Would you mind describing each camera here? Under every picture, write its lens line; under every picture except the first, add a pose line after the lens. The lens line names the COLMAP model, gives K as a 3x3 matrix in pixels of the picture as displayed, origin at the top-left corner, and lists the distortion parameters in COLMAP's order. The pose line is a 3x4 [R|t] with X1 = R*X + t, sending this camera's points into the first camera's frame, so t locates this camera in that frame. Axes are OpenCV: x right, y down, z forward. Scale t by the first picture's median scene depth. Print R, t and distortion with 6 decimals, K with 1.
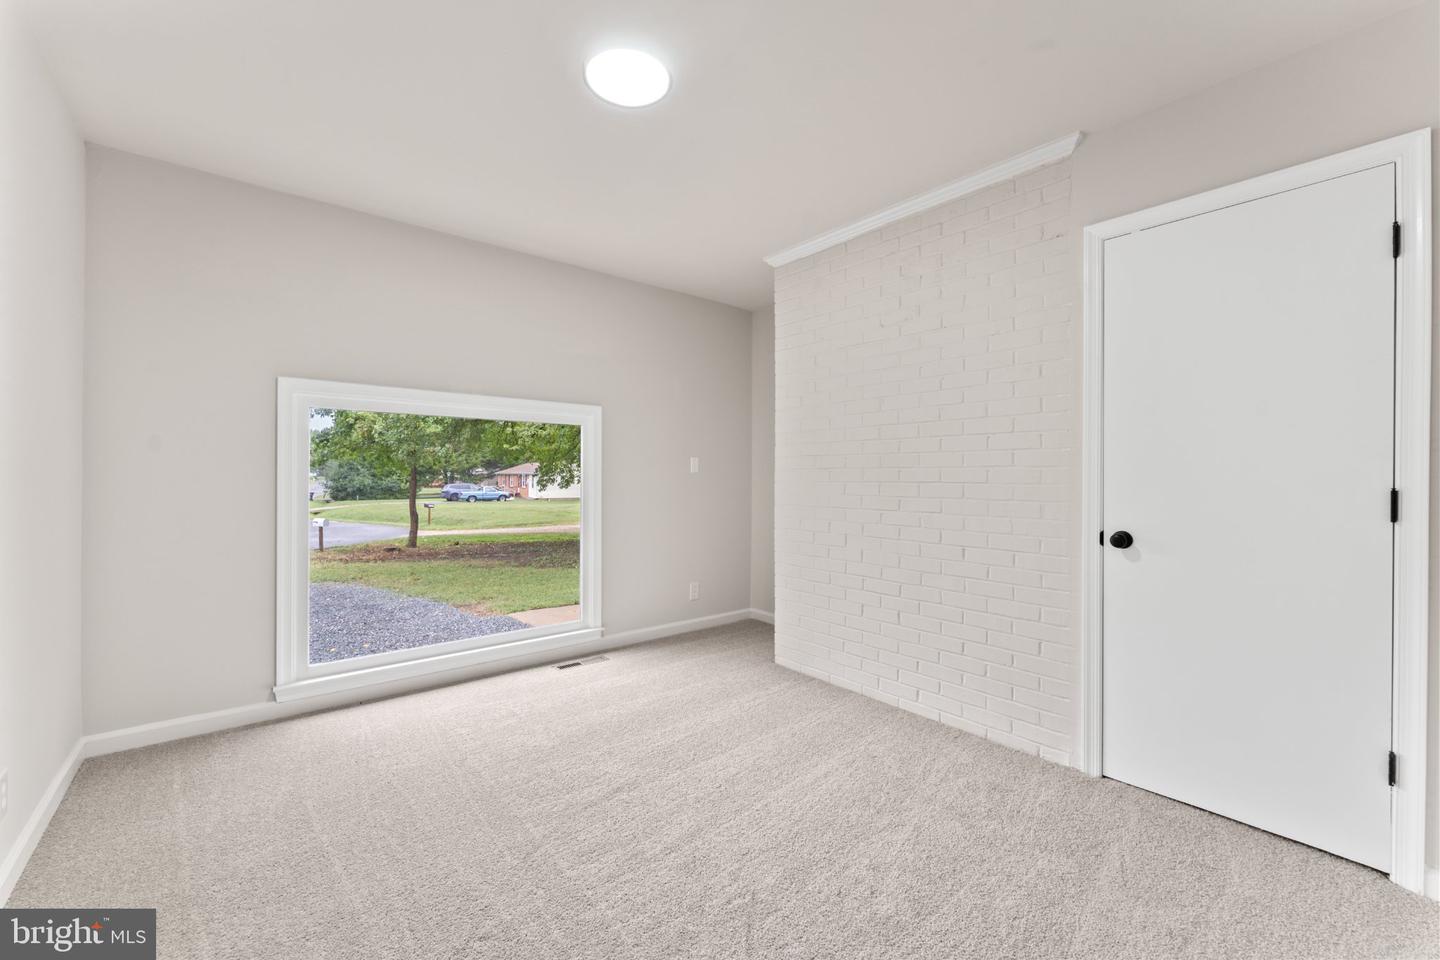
lens RADIAL K [[572.1, 0, 719.7], [0, 572.1, 481.4], [0, 0, 1]] dist [-0.015818, -0.000321]
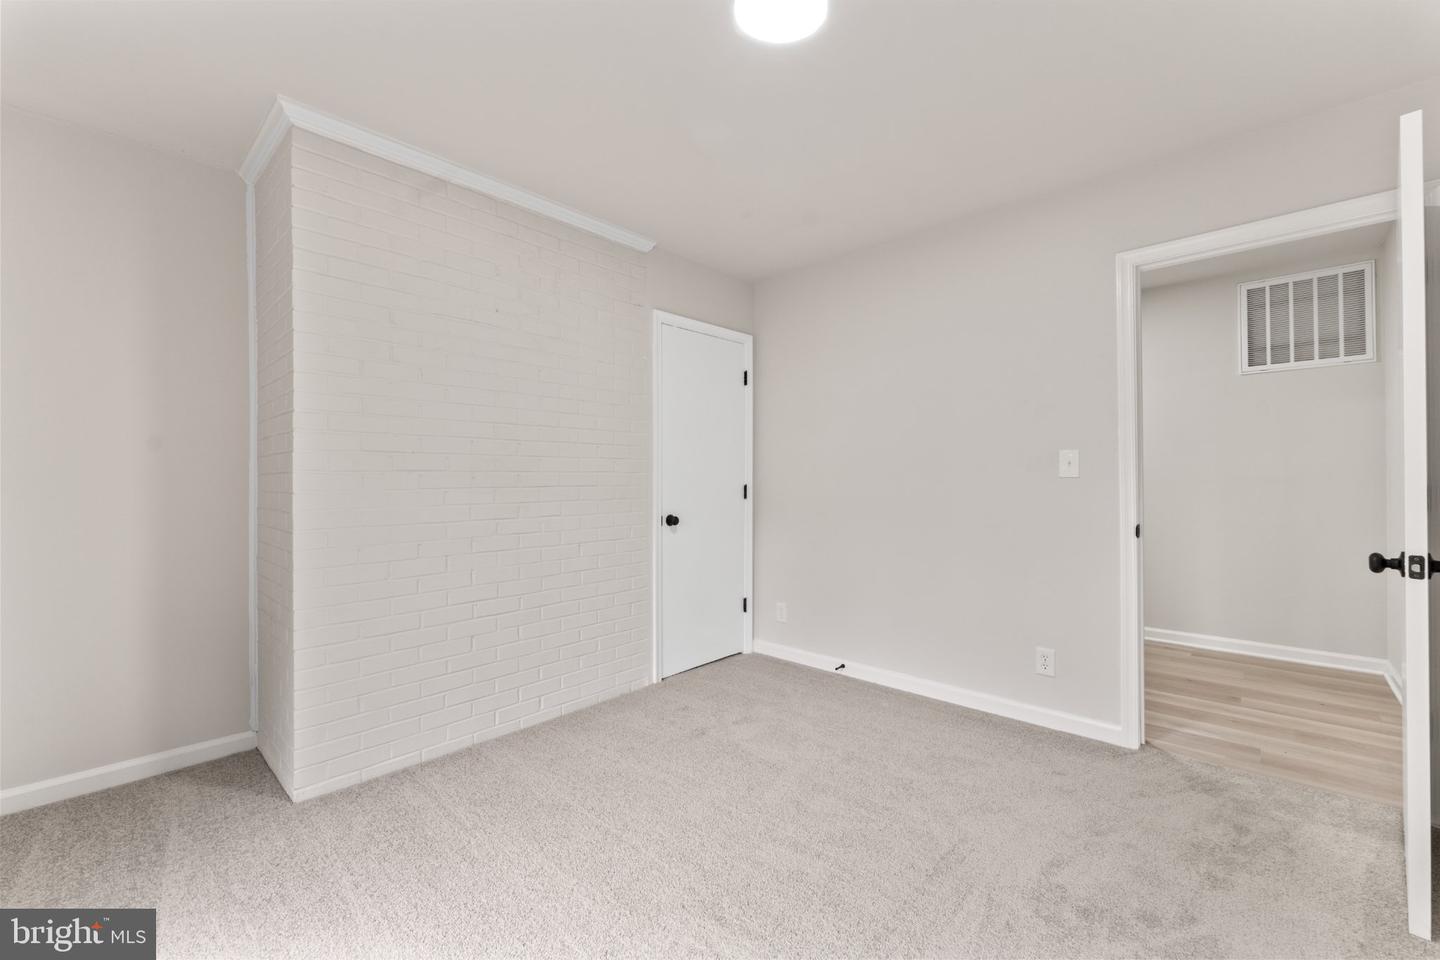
lens RADIAL K [[572.1, 0, 719.0], [0, 572.1, 475.8], [0, 0, 1]] dist [-0.015818, -0.000321]
pose [[-0.121994, -0.003389, 0.992525, -0.829946], [0.008047, 0.999958, 0.004403, -0.024468], [-0.992498, 0.008524, -0.121962, 1.010902]]
